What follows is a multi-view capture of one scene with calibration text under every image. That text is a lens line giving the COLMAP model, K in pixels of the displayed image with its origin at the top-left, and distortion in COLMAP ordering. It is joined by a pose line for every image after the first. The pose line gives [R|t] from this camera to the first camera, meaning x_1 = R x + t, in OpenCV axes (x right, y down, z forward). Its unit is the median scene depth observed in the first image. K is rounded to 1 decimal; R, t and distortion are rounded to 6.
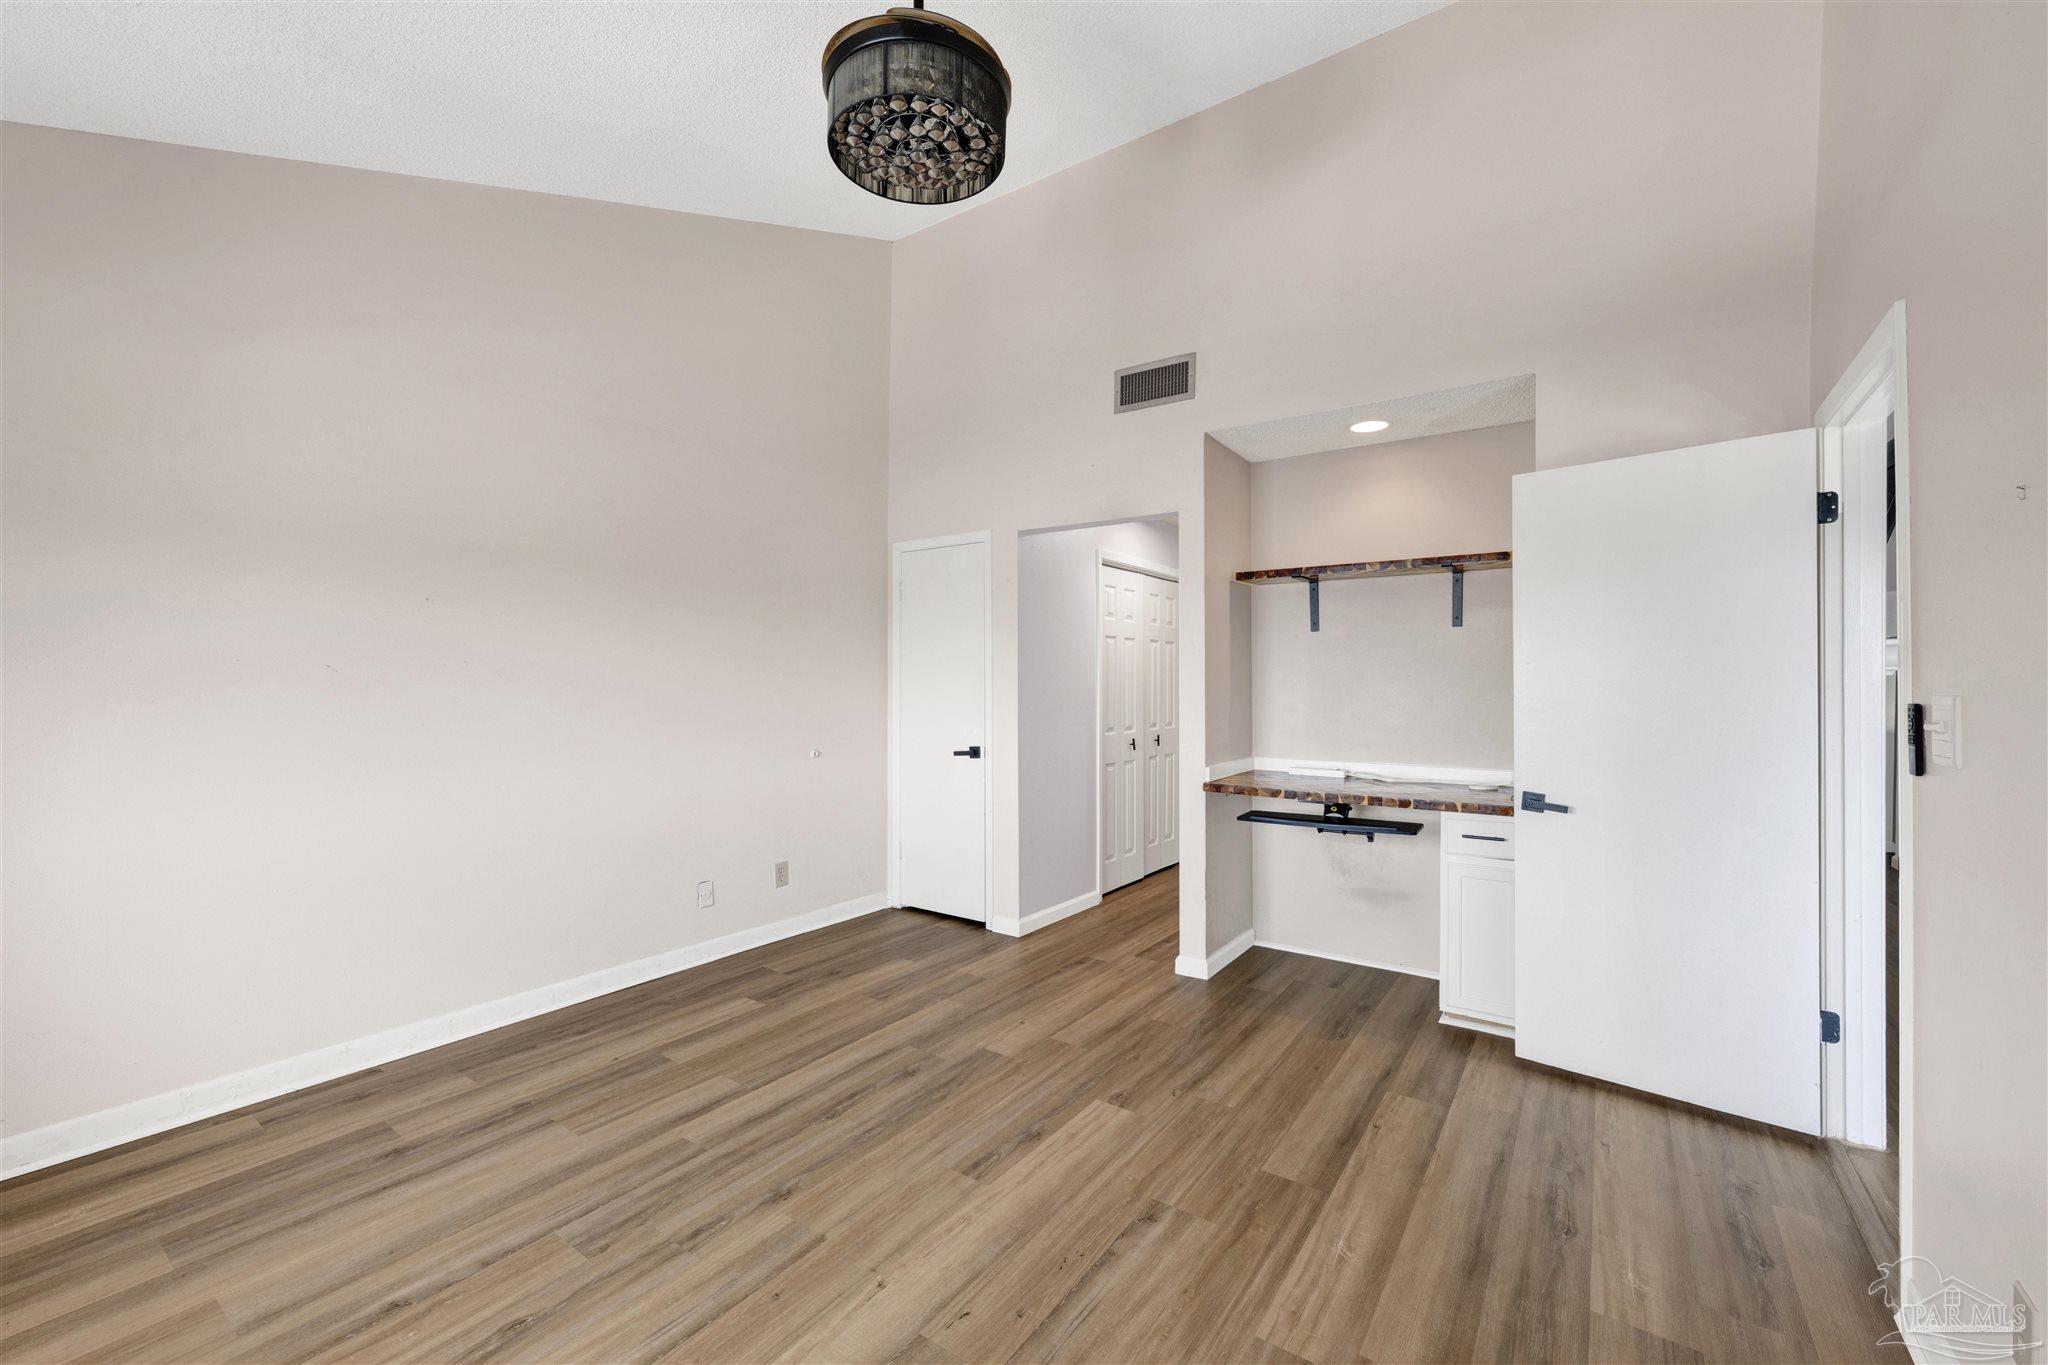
lens RADIAL K [[856.1, 0, 1014.7], [0, 856.1, 683.5], [0, 0, 1]] dist [0.001644, -0.000115]
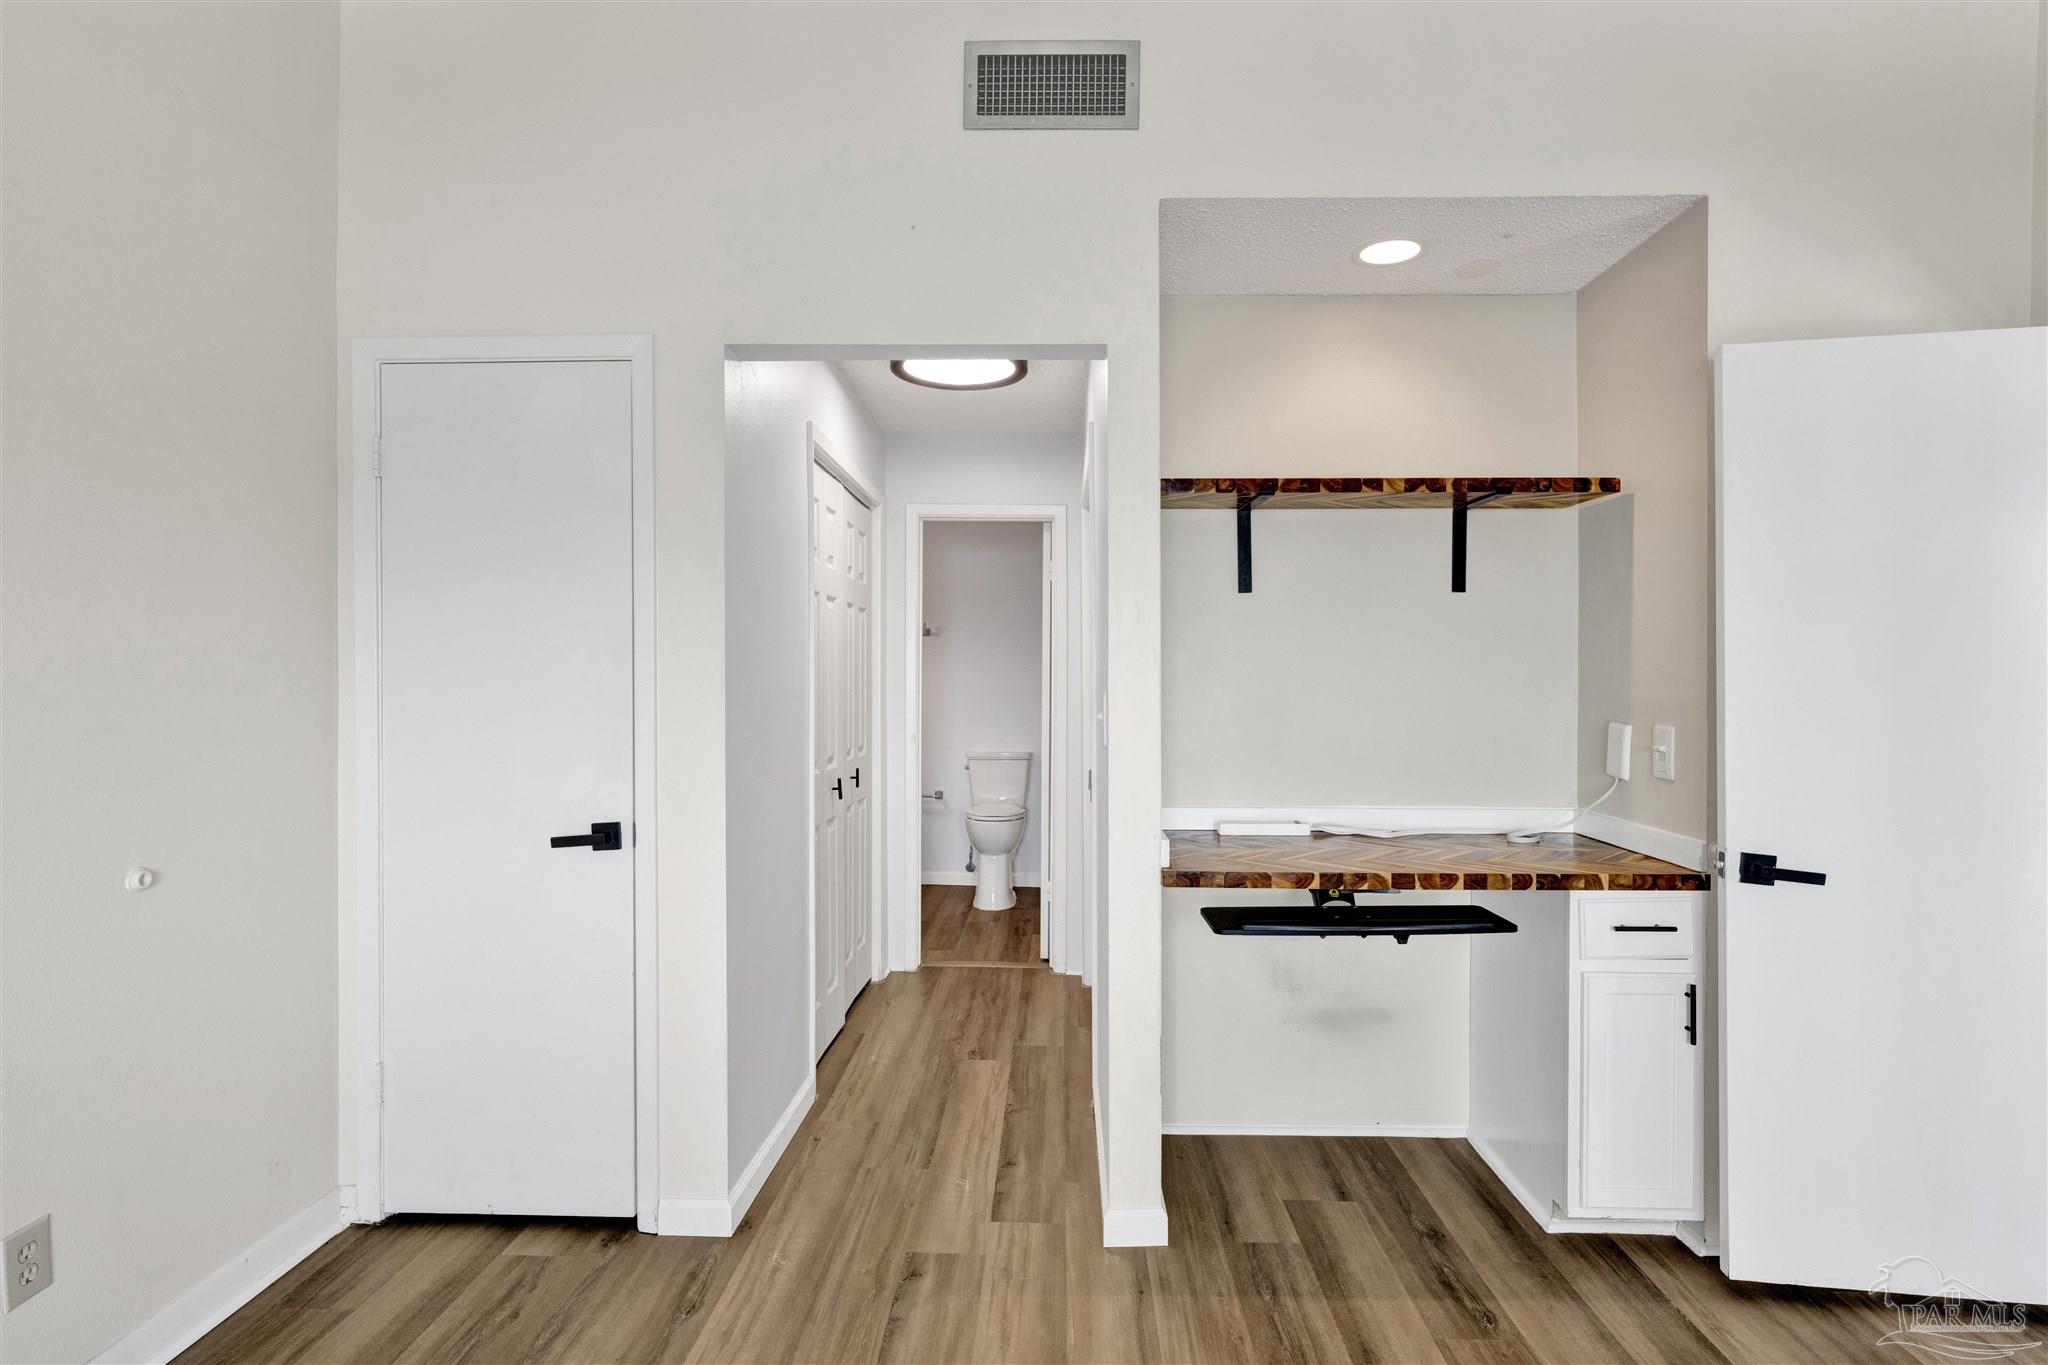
lens RADIAL K [[1068.8, 0, 1030.3], [0, 1068.8, 683.5], [0, 0, 1]] dist [-0.003426, -0.000727]
pose [[0.825967, -0.002687, 0.563713, -0.206275], [0.000599, 0.999992, 0.003889, -0.000366], [-0.563719, -0.002875, 0.825962, 0.496568]]
